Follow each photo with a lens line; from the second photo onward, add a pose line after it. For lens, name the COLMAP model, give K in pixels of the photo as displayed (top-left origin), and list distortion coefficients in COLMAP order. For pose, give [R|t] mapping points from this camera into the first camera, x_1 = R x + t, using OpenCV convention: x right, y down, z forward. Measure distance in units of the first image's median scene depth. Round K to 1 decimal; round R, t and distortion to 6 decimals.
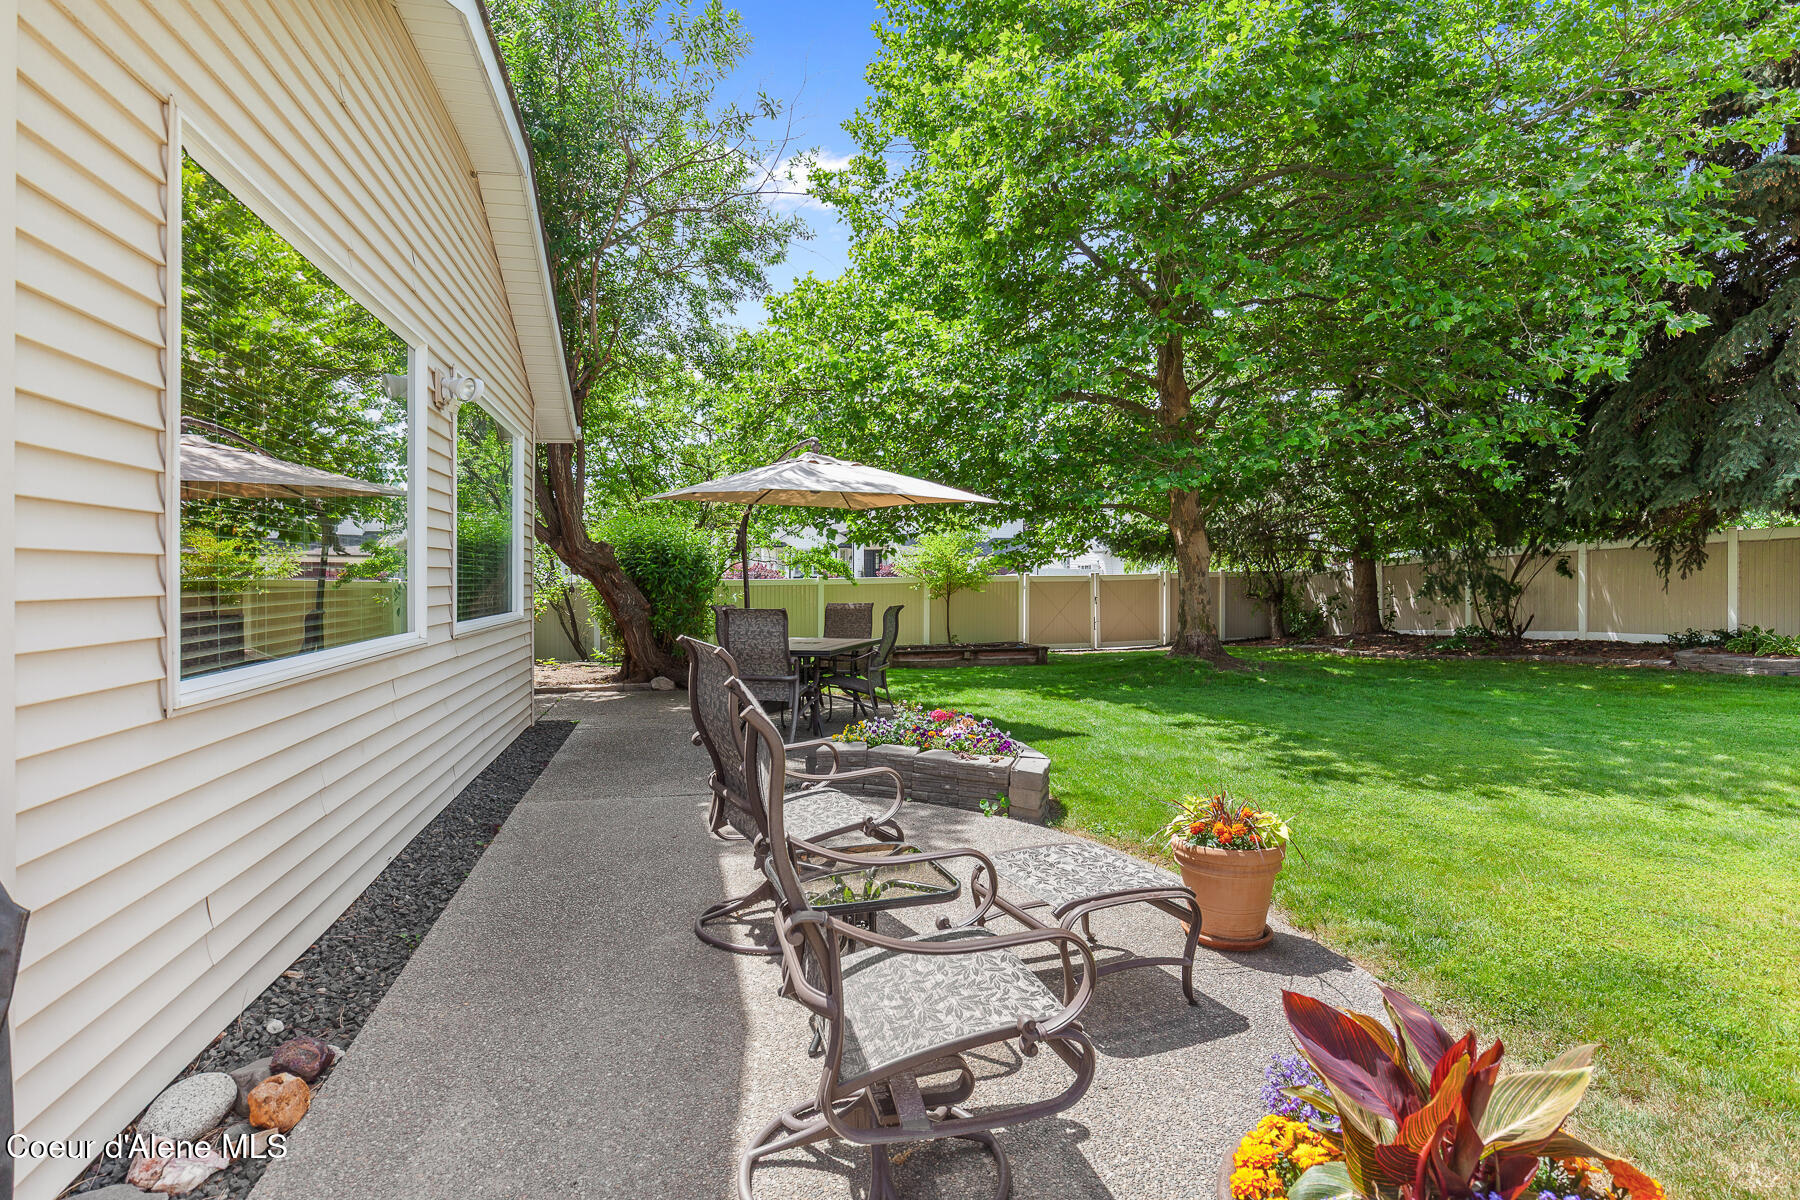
lens RADIAL K [[953.3, 0, 907.3], [0, 953.3, 601.4], [0, 0, 1]] dist [-0.003042, -0.000049]
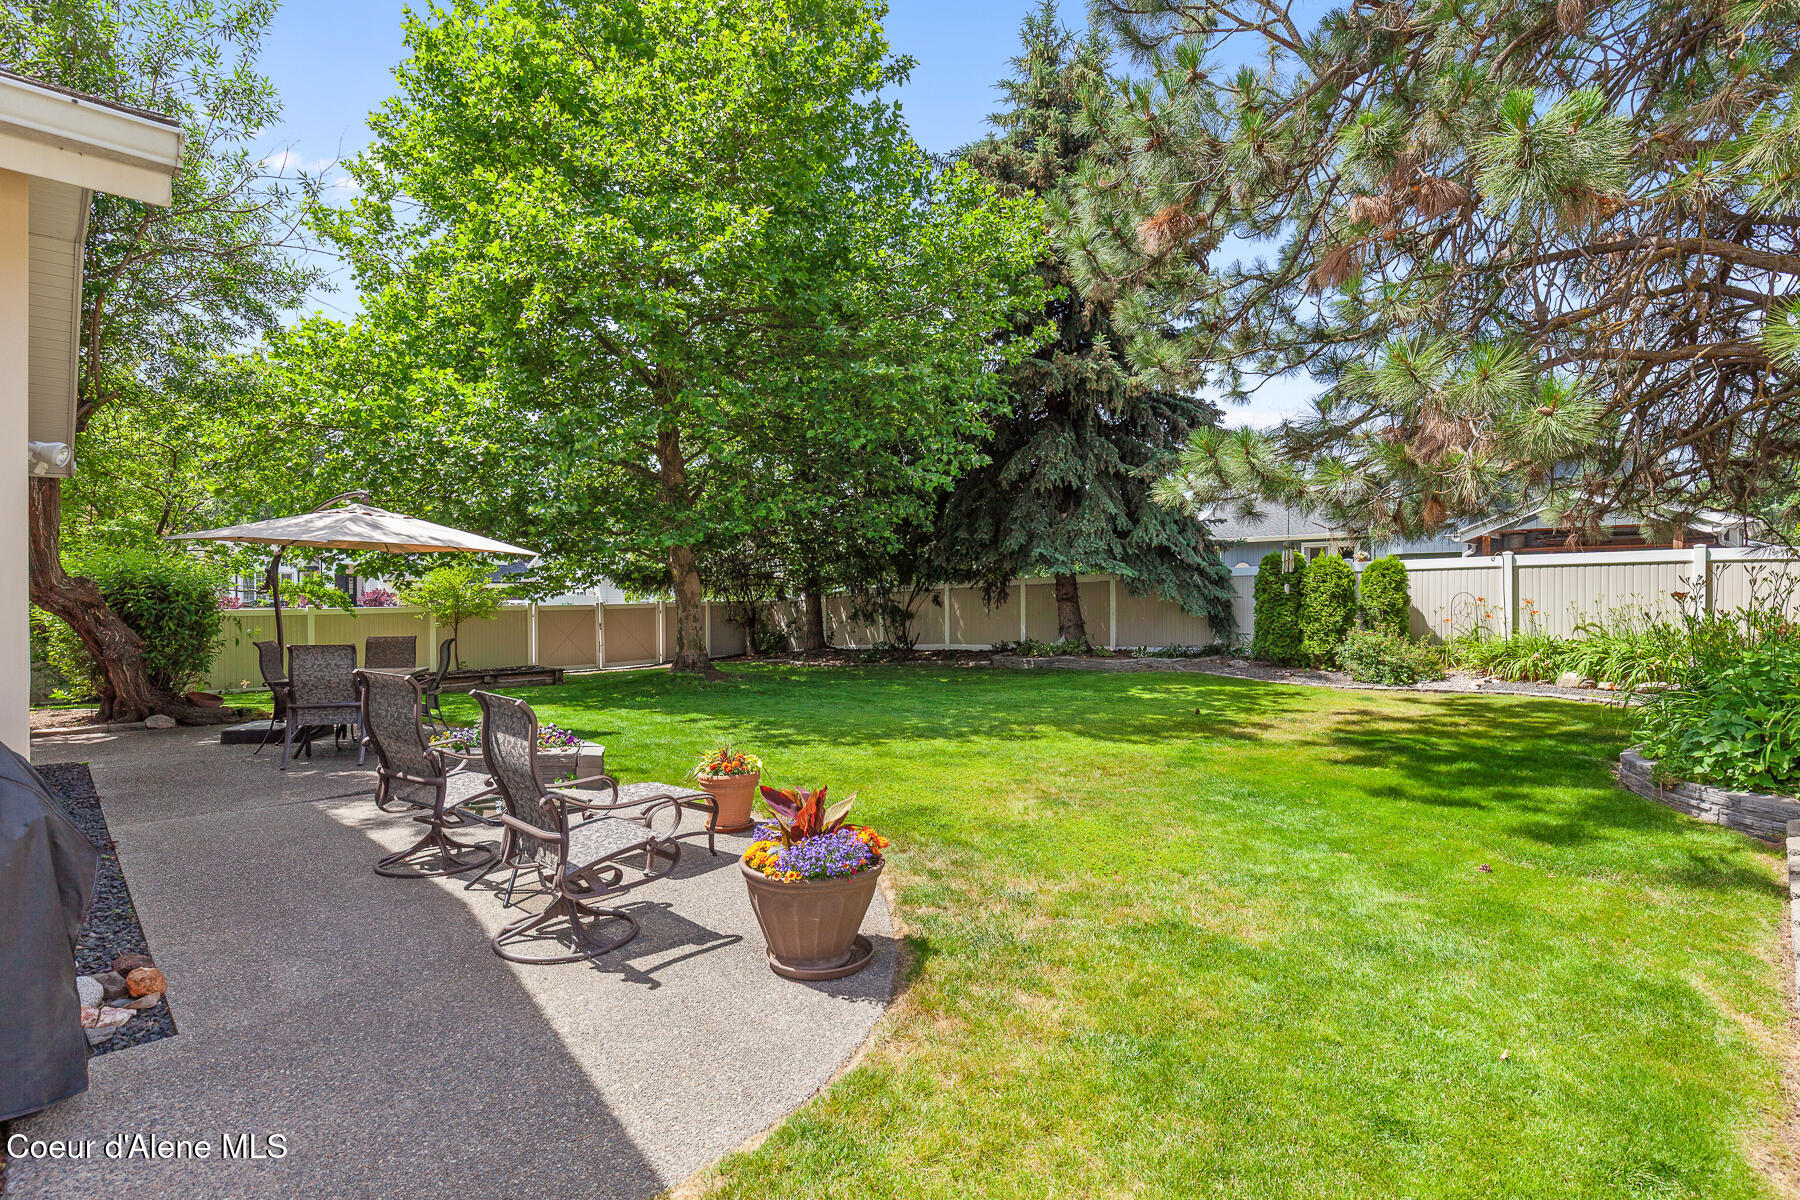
lens RADIAL K [[859.0, 0, 899.2], [0, 859.0, 603.9], [0, 0, 1]] dist [-0.003154, 0.000805]
pose [[0.856542, -0.001452, 0.516076, -0.048087], [0.013358, 0.999723, -0.019358, -0.006066], [-0.515905, 0.023475, 0.856324, -0.119016]]
